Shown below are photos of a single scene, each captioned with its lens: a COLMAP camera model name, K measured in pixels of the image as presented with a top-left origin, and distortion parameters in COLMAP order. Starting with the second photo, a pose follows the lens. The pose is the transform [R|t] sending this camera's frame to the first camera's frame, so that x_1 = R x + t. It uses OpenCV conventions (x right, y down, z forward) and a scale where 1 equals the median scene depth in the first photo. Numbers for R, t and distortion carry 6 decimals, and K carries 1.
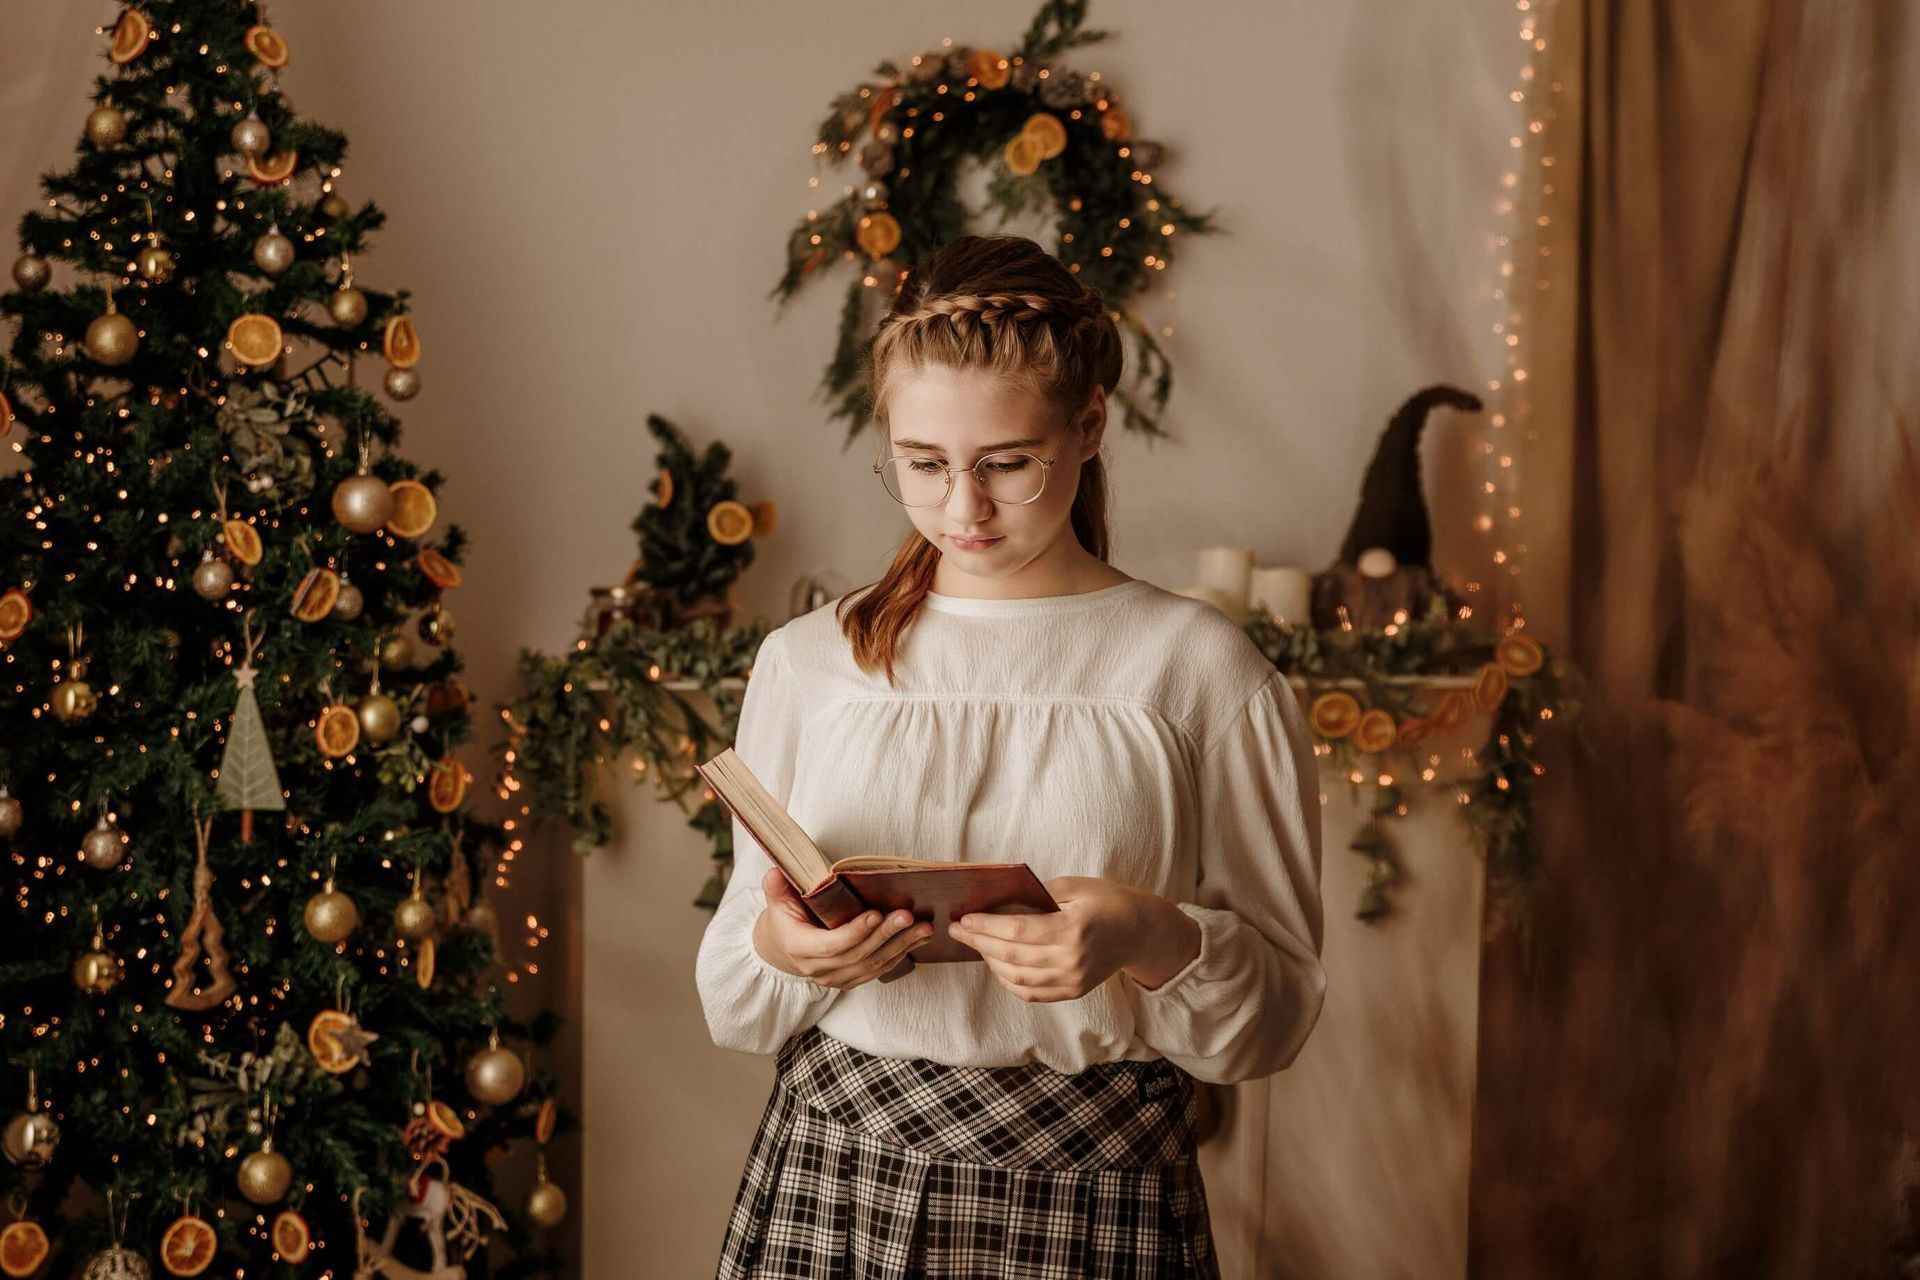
lens RADIAL K [[2923.5, 0, 976.5], [0, 2923.5, 621.4], [0, 0, 1]] dist [0.007455, 0.000000]
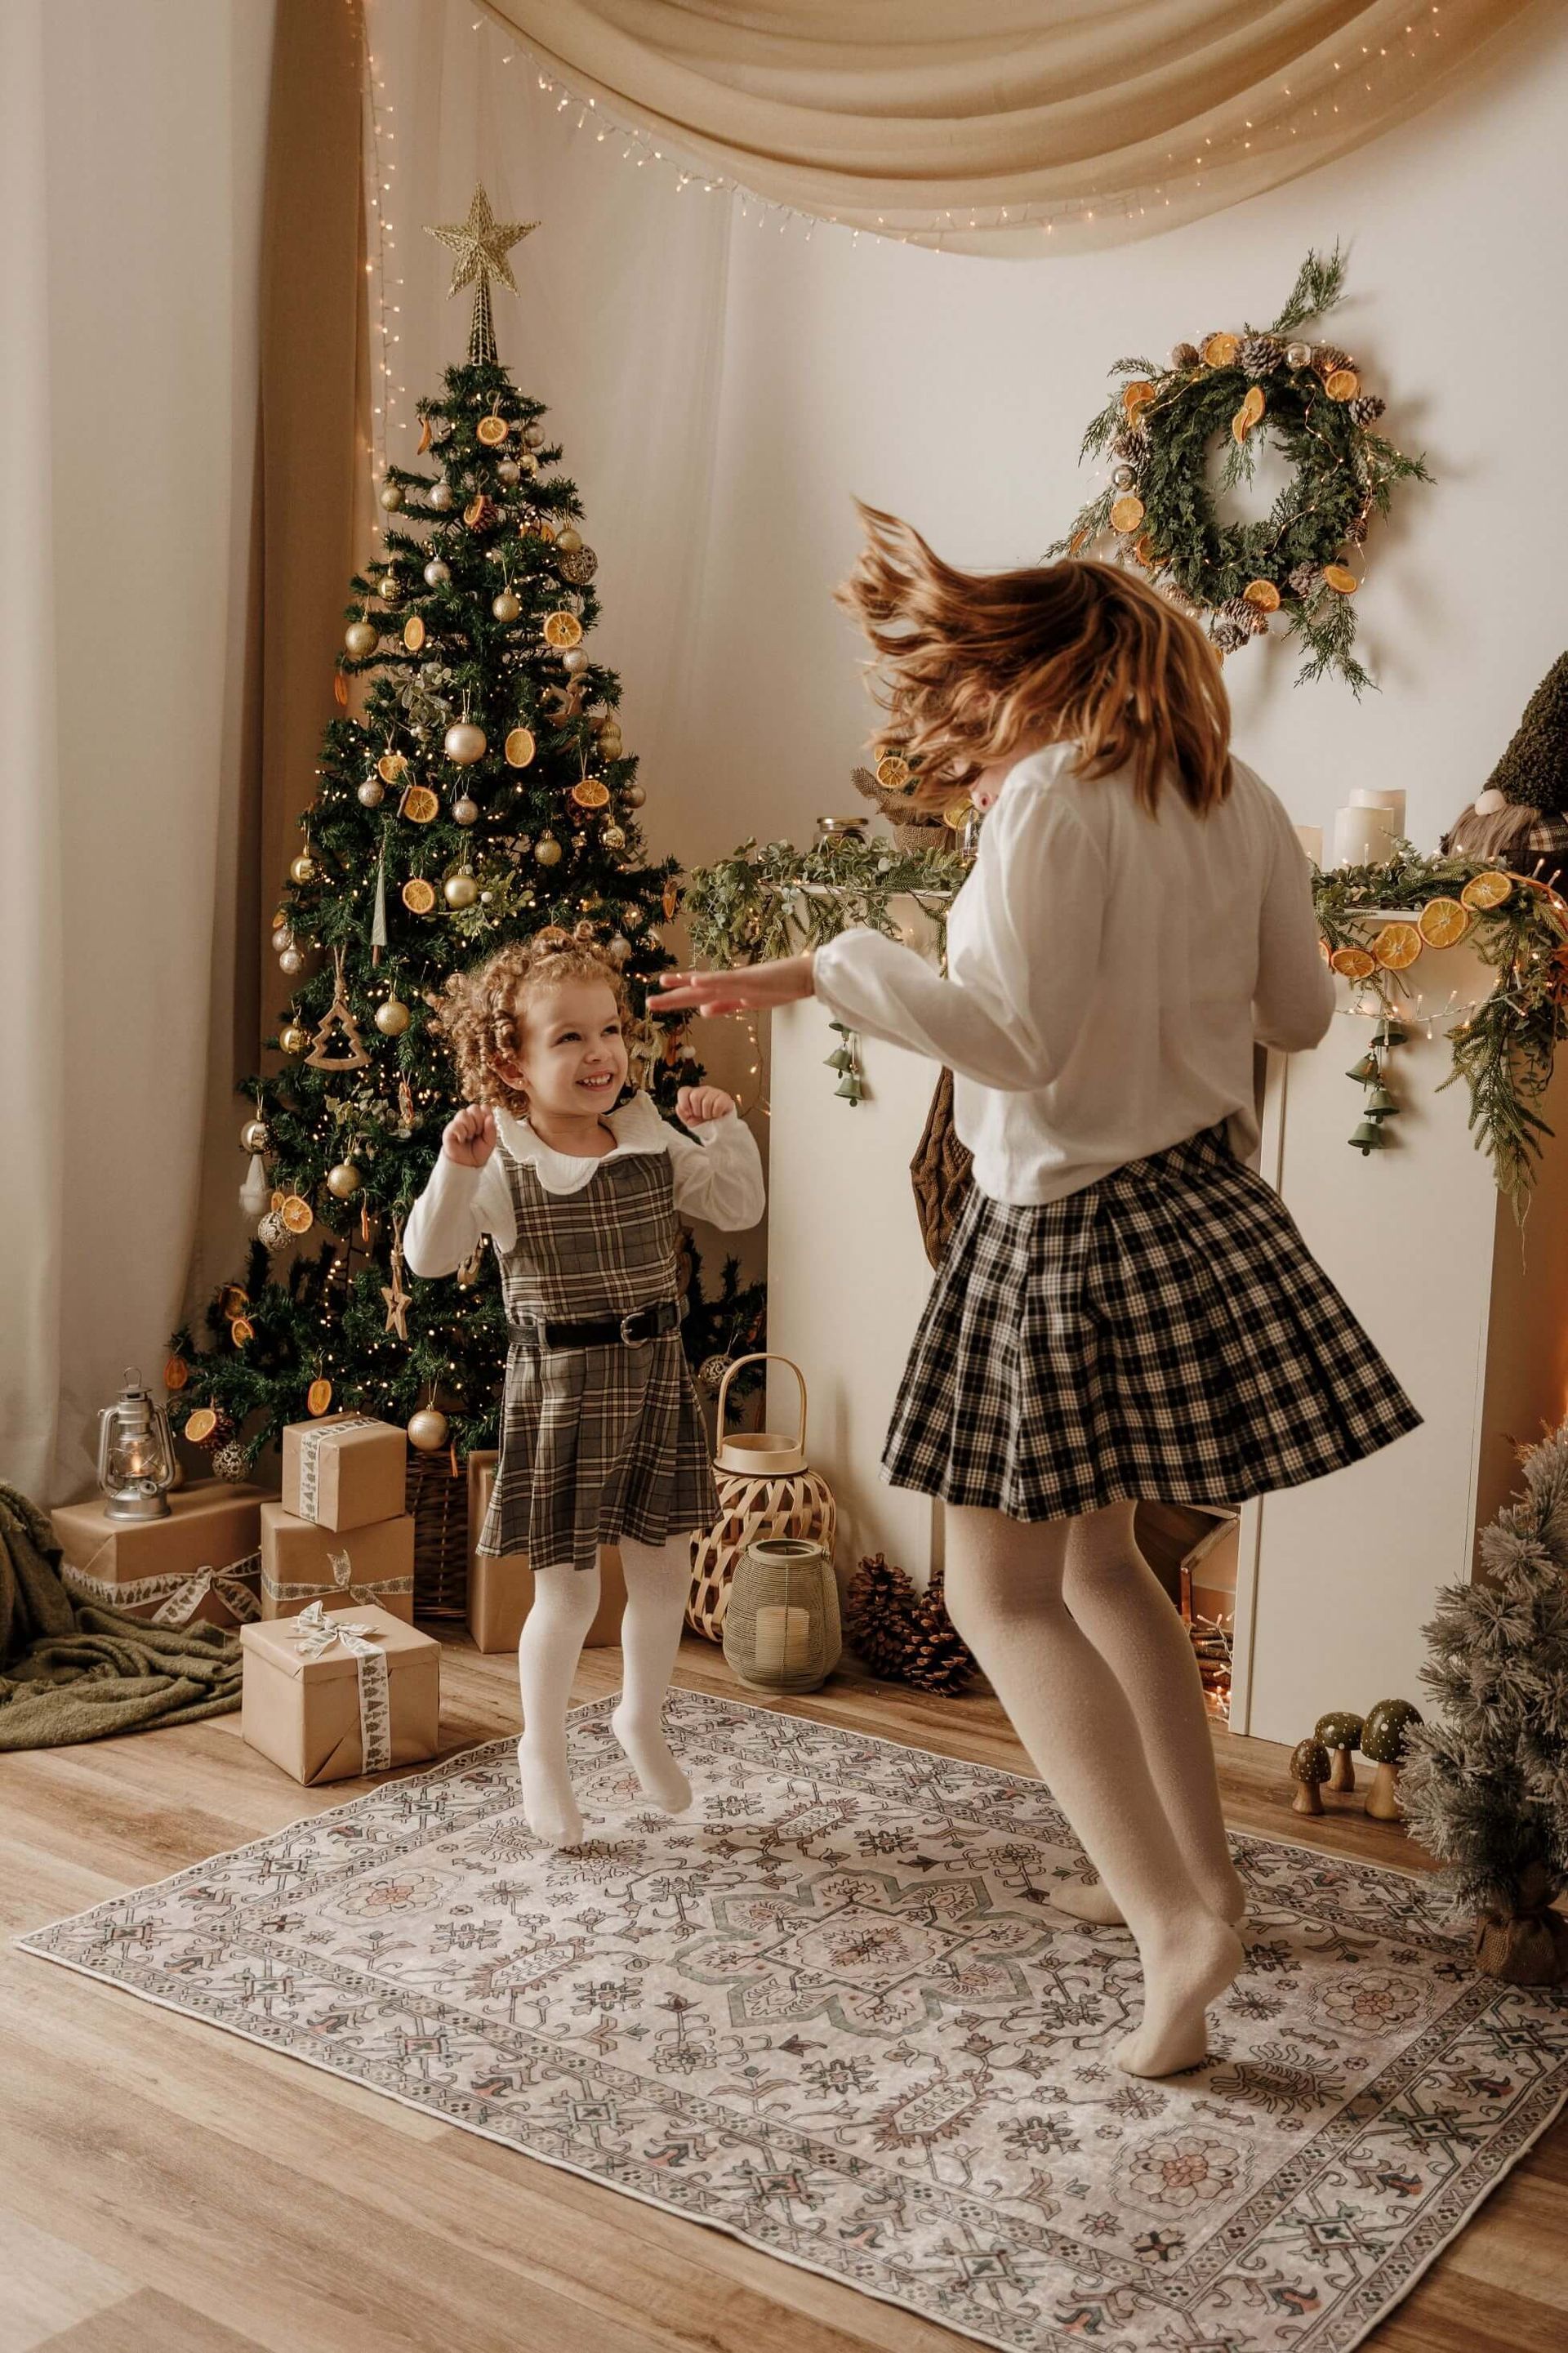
lens RADIAL K [[2570.5, 0, 788.7], [0, 2570.5, 1163.2], [0, 0, 1]] dist [0.003361, 0.000000]
pose [[0.558103, 0.104809, -0.823126, 0.841215], [-0.046314, 0.994379, 0.095213, 0.034041], [0.828478, -0.015016, 0.559820, 0.363455]]
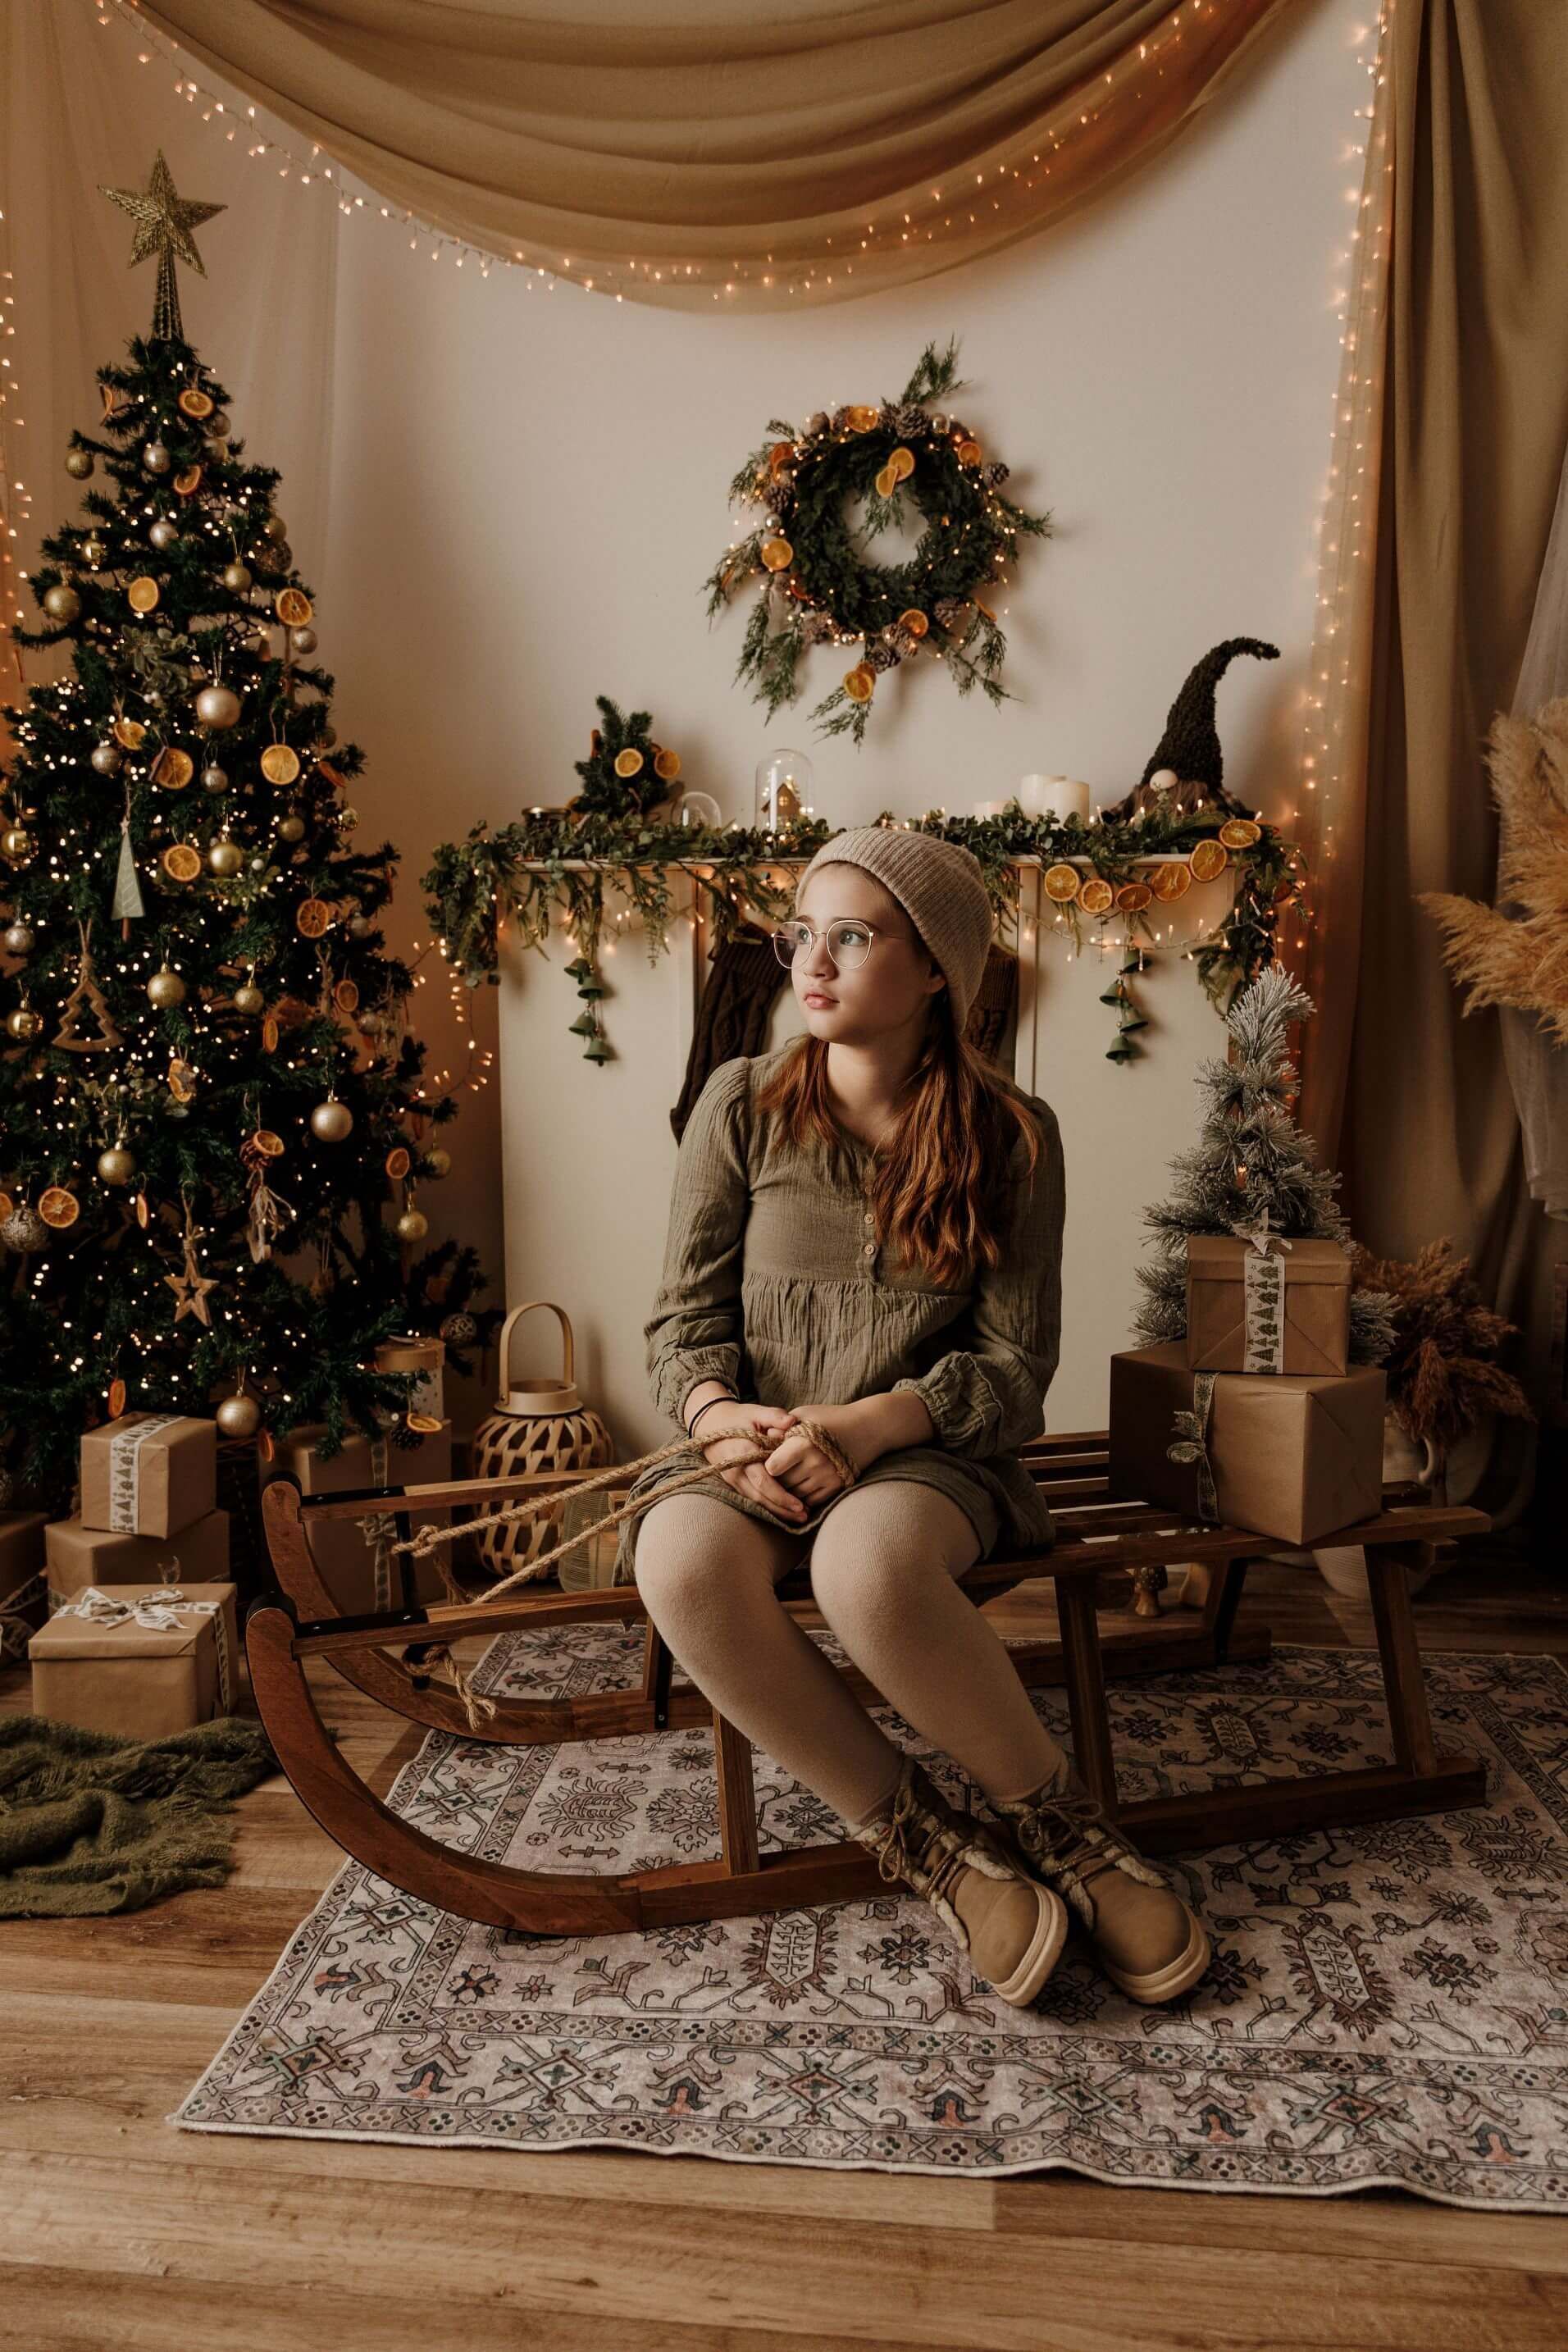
lens RADIAL K [[1667.8, 0, 774.7], [0, 1667.8, 1179.7], [0, 0, 1]] dist [-0.011042, 0.003002]
pose [[0.901725, 0.026375, -0.431505, 0.341358], [-0.001759, 0.998353, 0.057347, 0.124349], [0.432307, -0.050952, 0.900286, 0.332501]]
